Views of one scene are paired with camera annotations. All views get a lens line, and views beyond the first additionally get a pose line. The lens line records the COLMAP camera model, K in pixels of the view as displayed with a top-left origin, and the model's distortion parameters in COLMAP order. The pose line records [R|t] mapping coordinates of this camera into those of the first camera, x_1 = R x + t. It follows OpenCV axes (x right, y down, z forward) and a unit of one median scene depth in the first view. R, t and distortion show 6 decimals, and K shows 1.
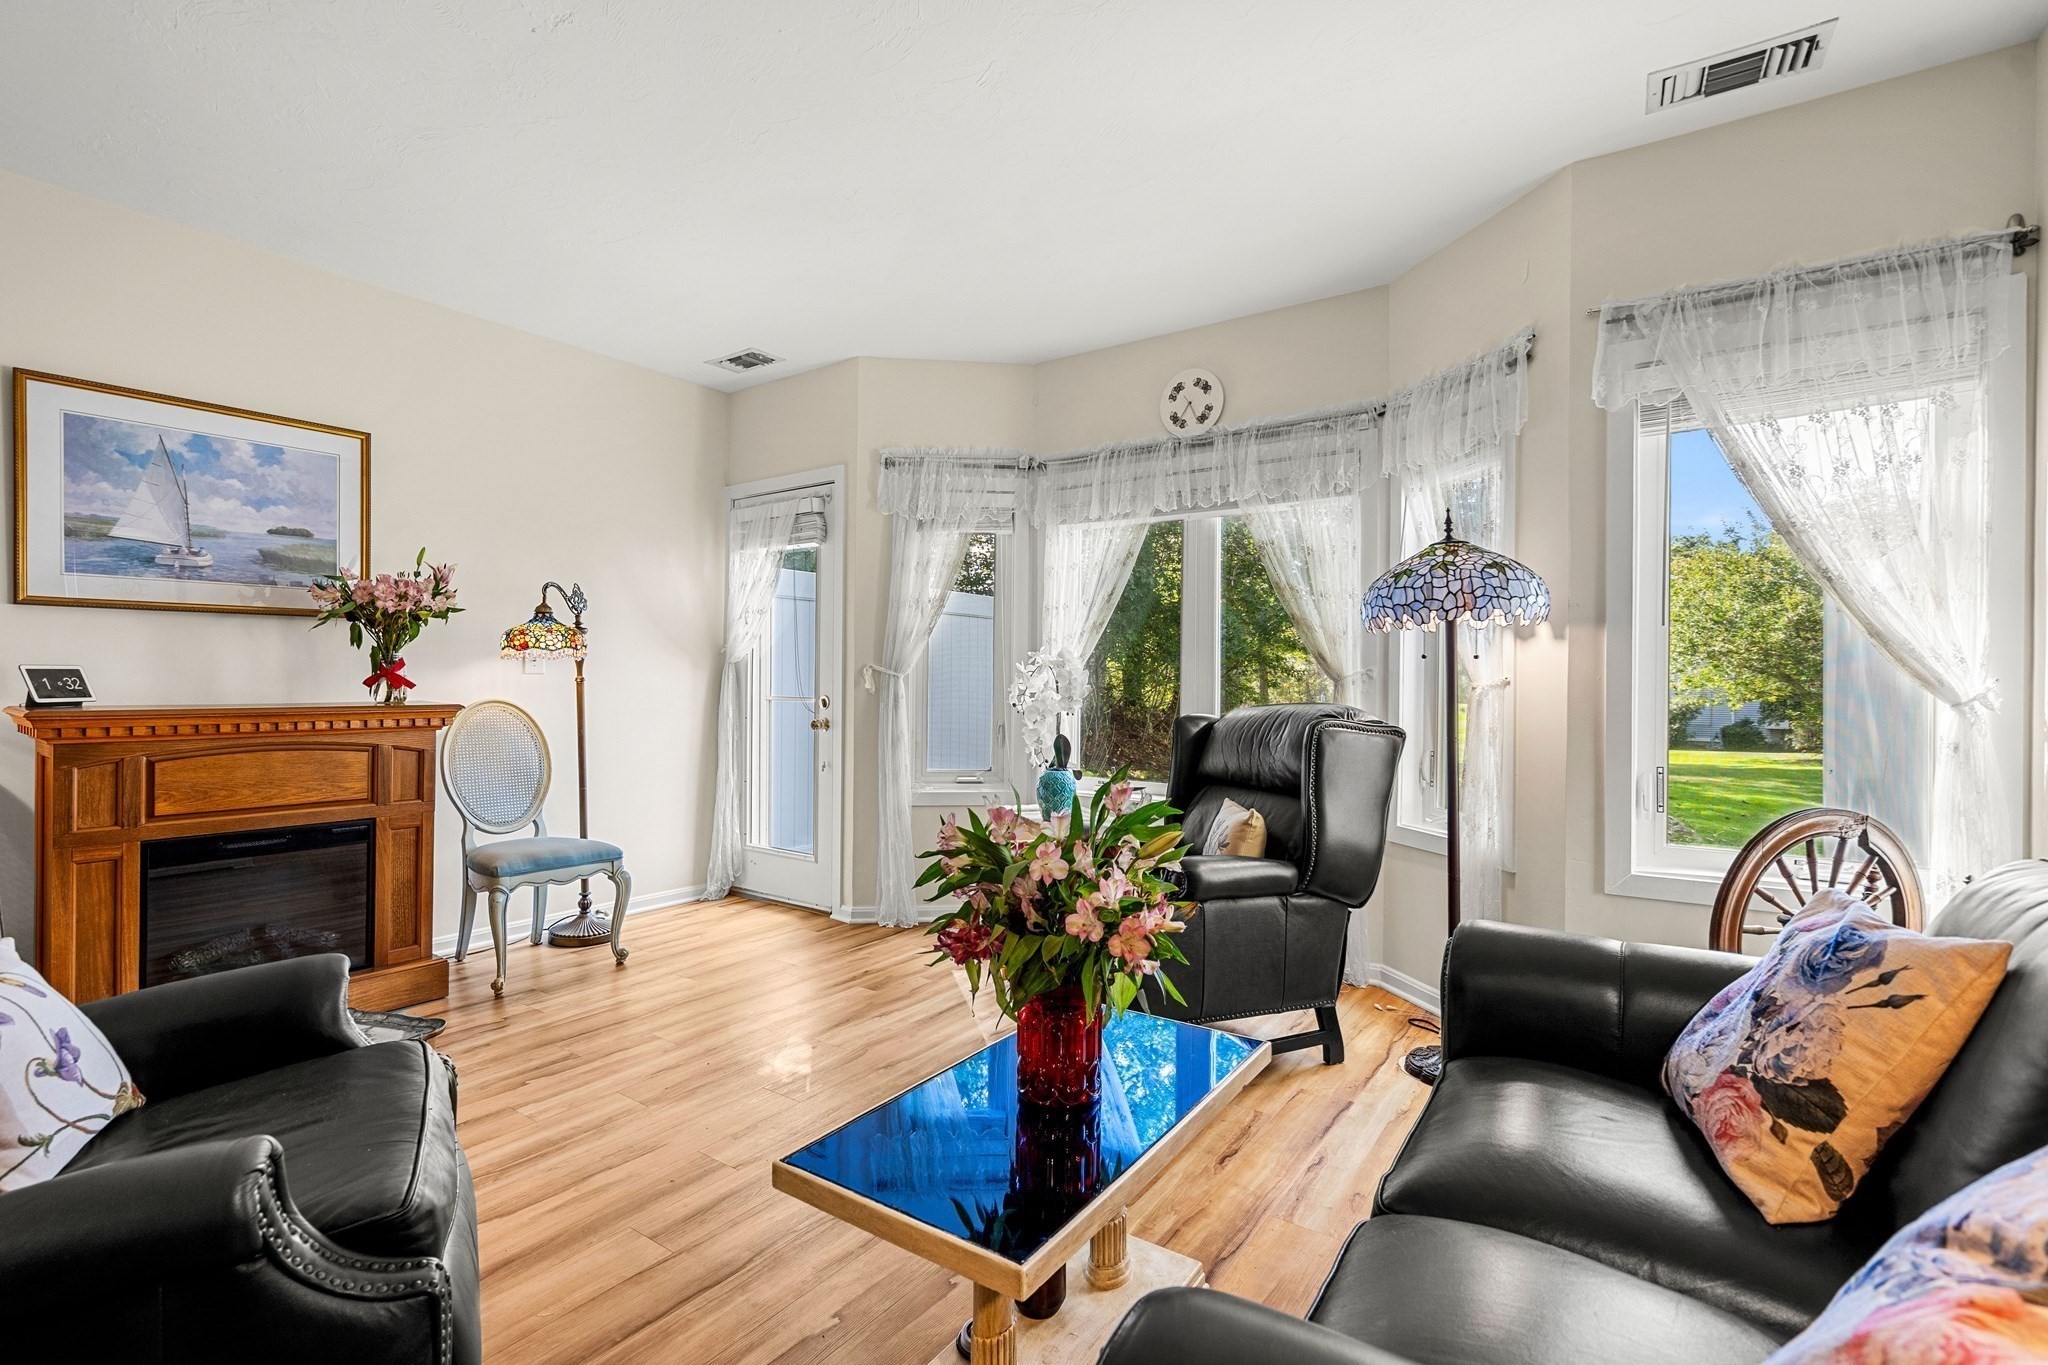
lens RADIAL K [[938.7, 0, 1012.2], [0, 938.7, 681.0], [0, 0, 1]] dist [-0.006185, 0.002853]
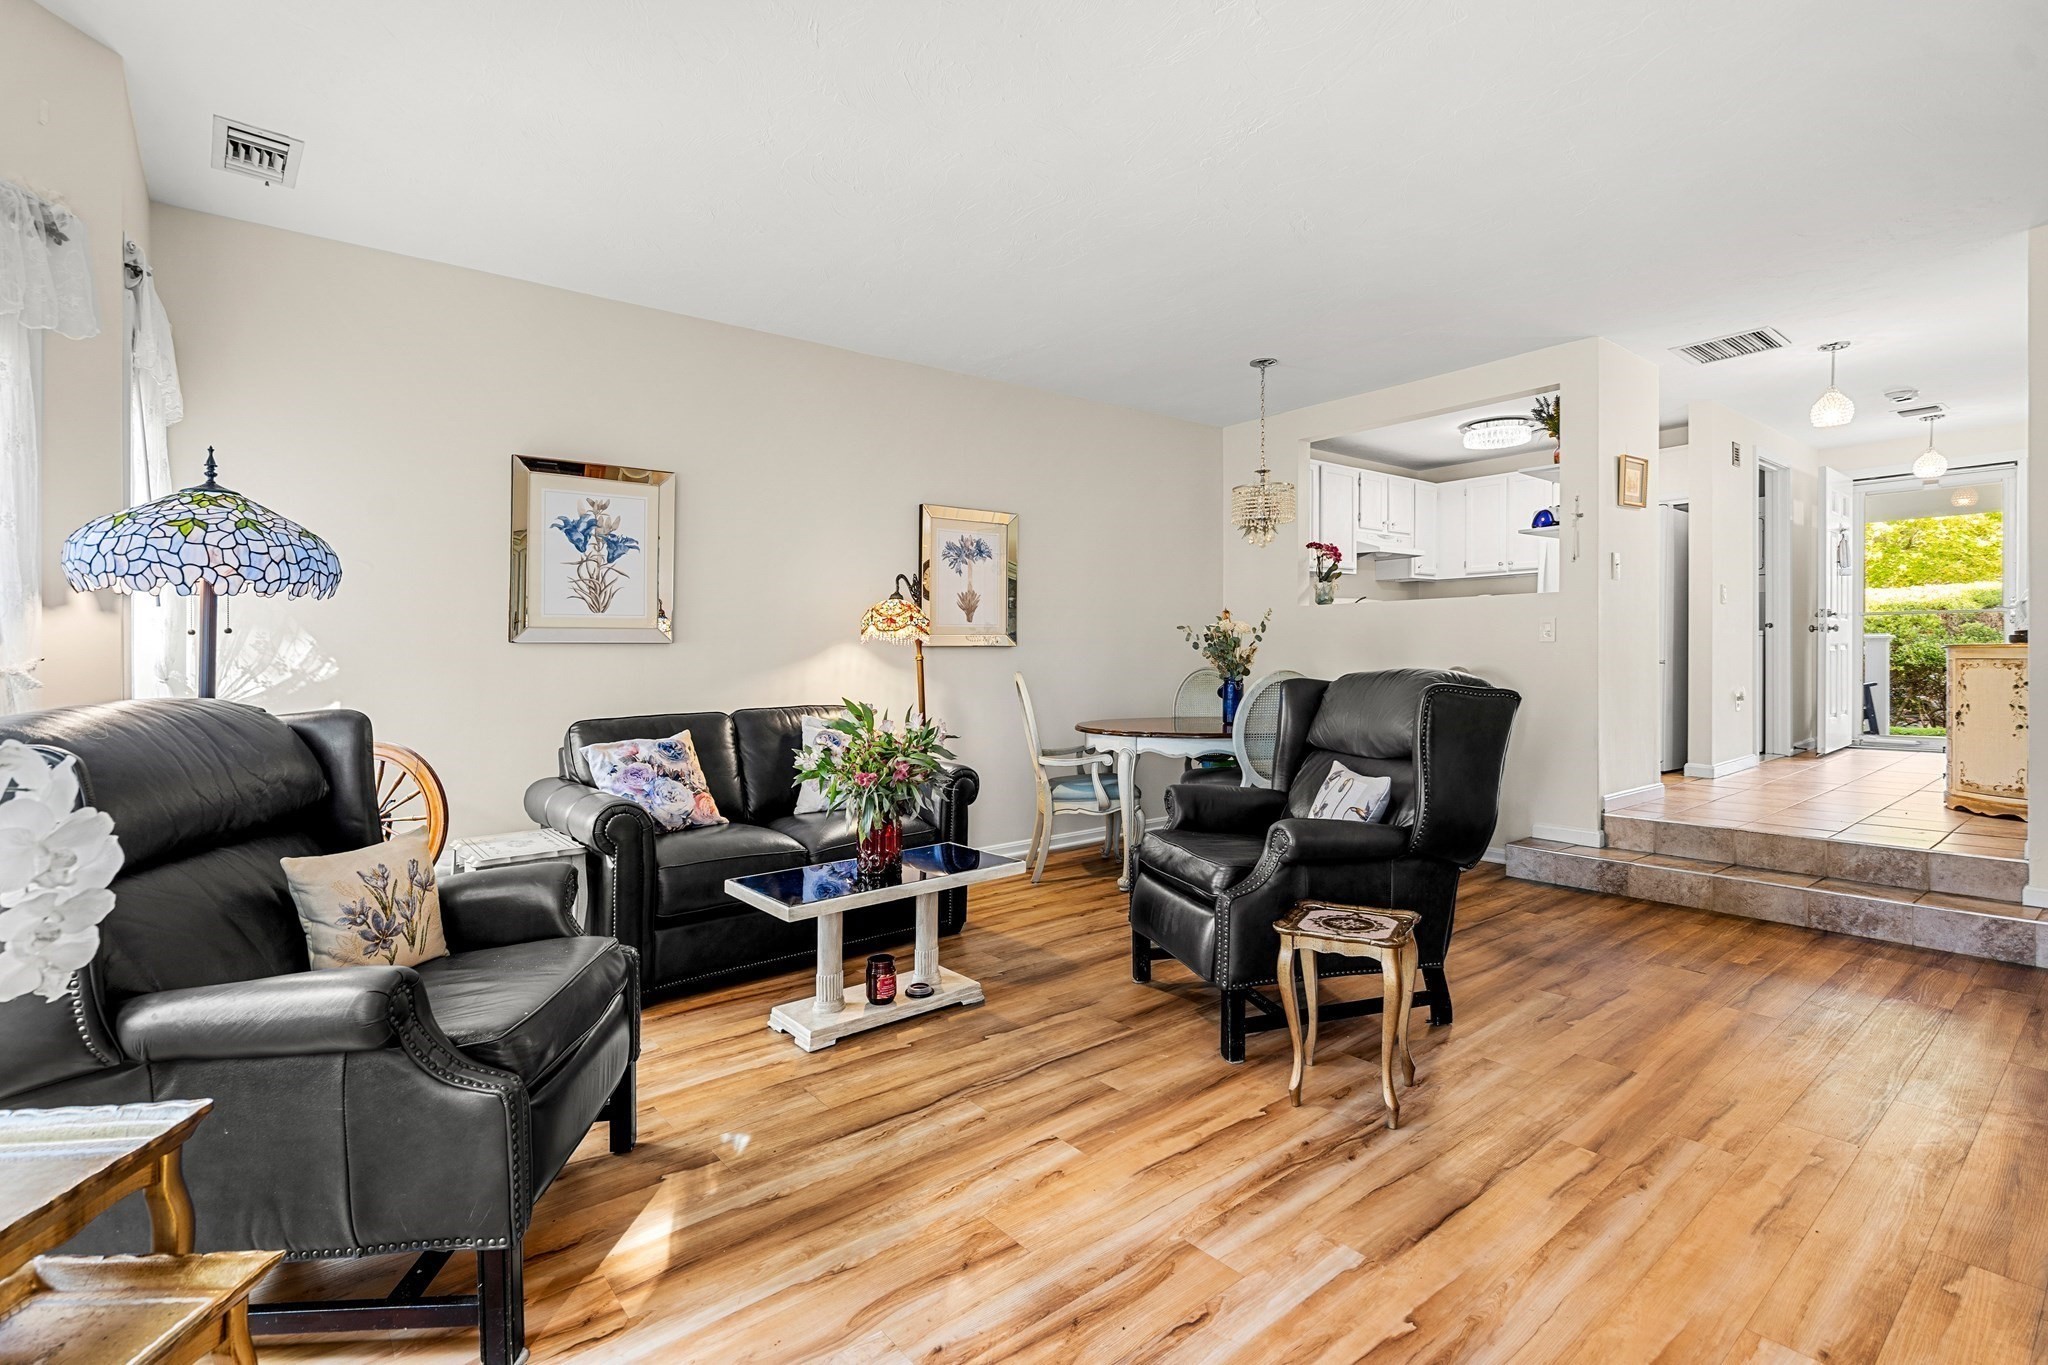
lens RADIAL K [[938.7, 0, 1016.4], [0, 938.7, 679.3], [0, 0, 1]] dist [-0.006185, 0.002853]
pose [[-0.959479, -0.003782, 0.281755, -0.324017], [0.005140, 0.999509, 0.030921, -0.003526], [-0.281733, 0.031116, -0.958988, 1.191590]]
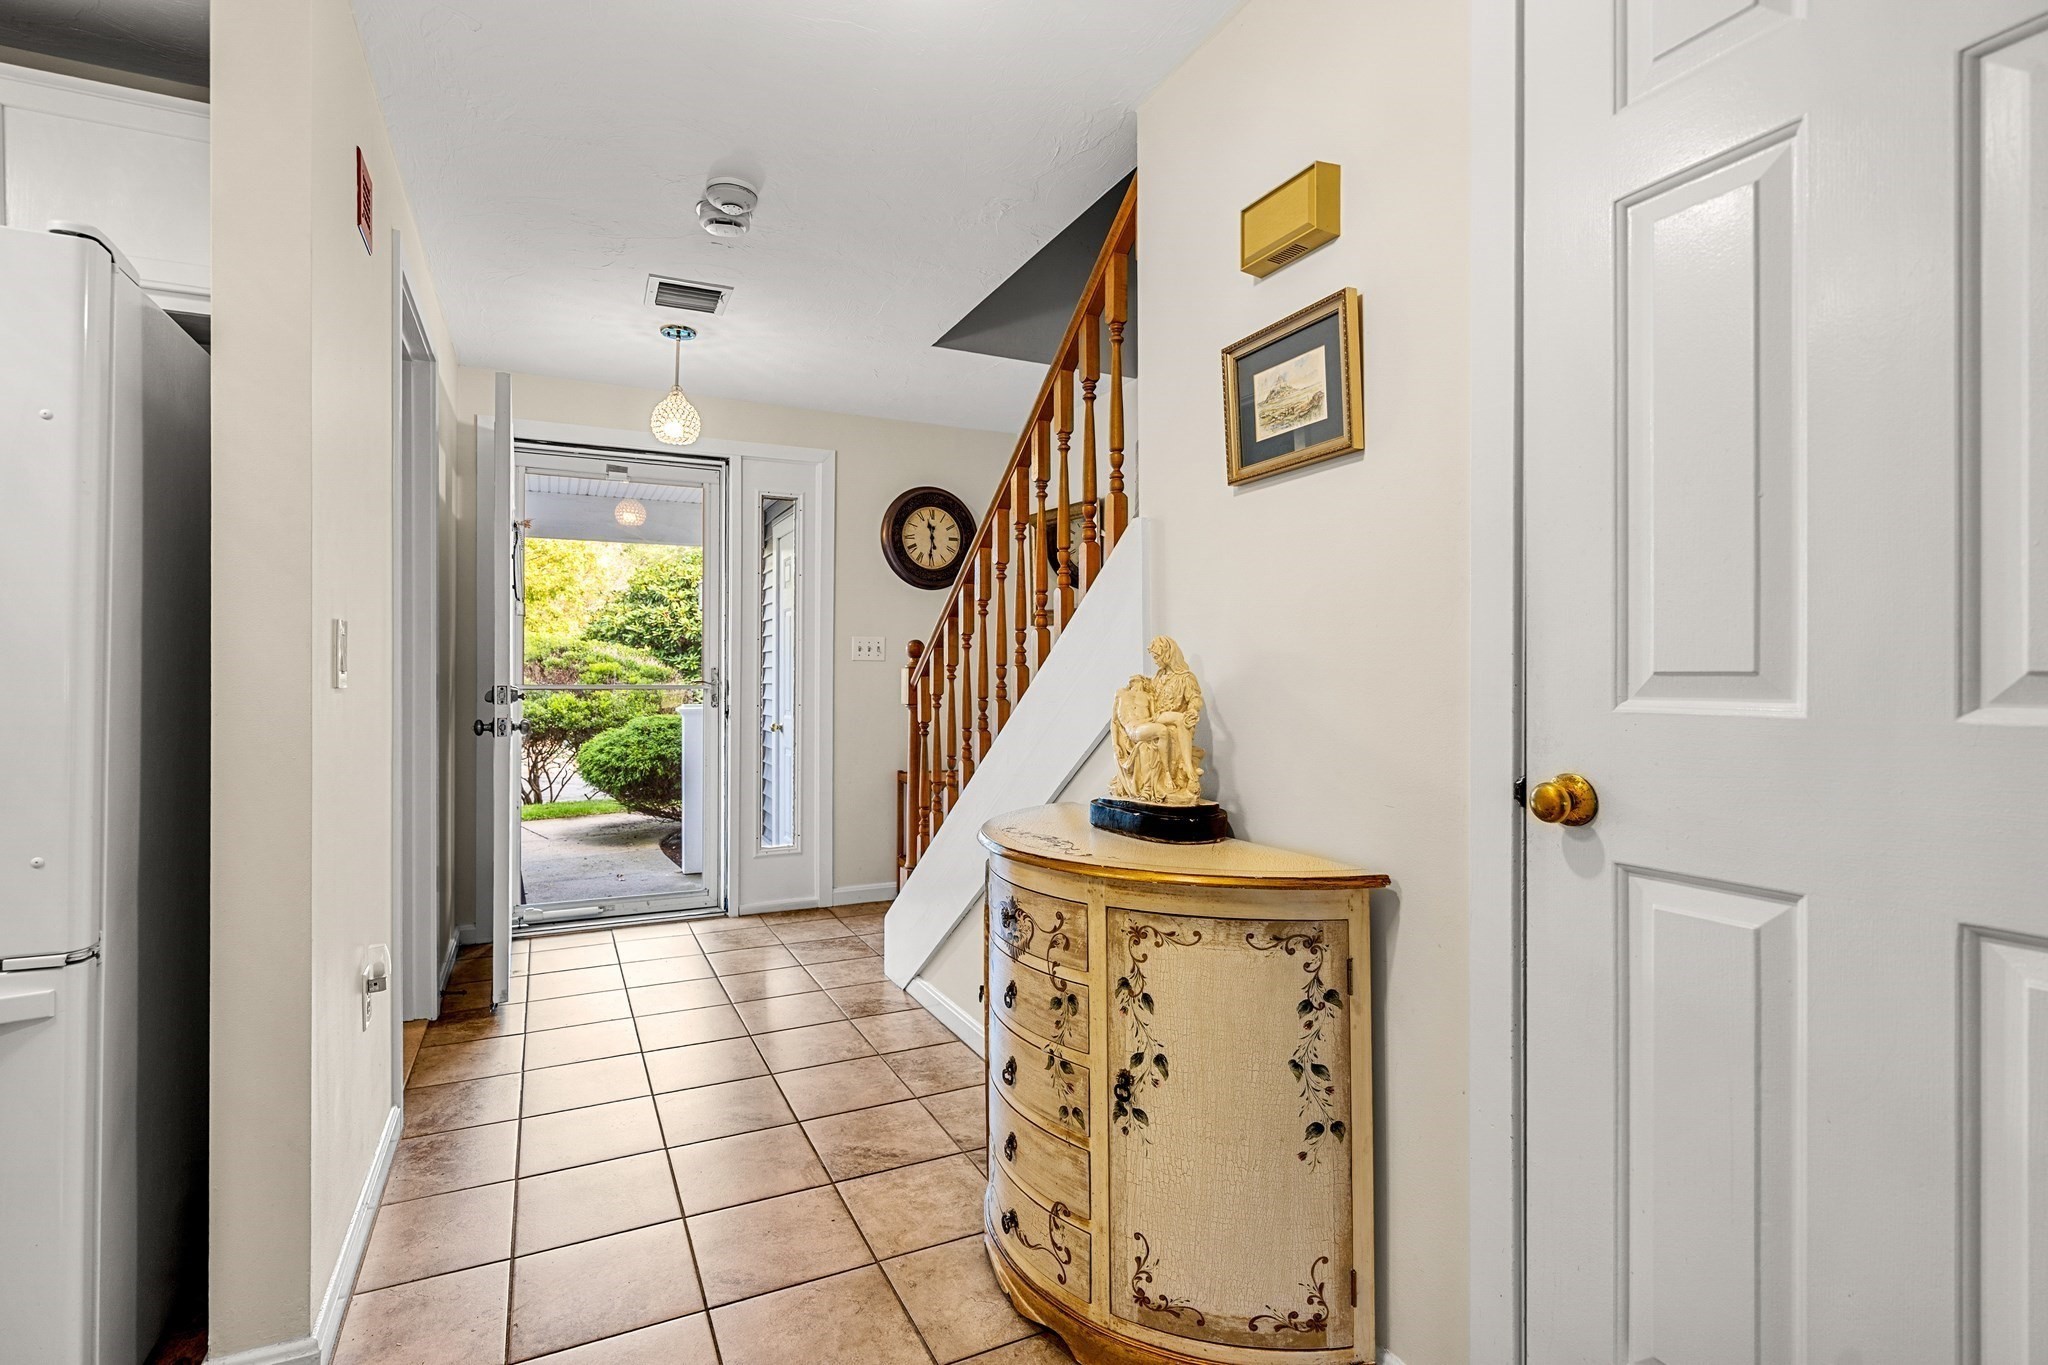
lens RADIAL K [[938.7, 0, 977.2], [0, 938.7, 670.7], [0, 0, 1]] dist [-0.006185, 0.002853]
pose [[-0.498035, -0.010709, -0.867091, -0.799048], [-0.005596, 0.999943, -0.009136, -0.083445], [0.867139, 0.000302, -0.498066, -0.213364]]
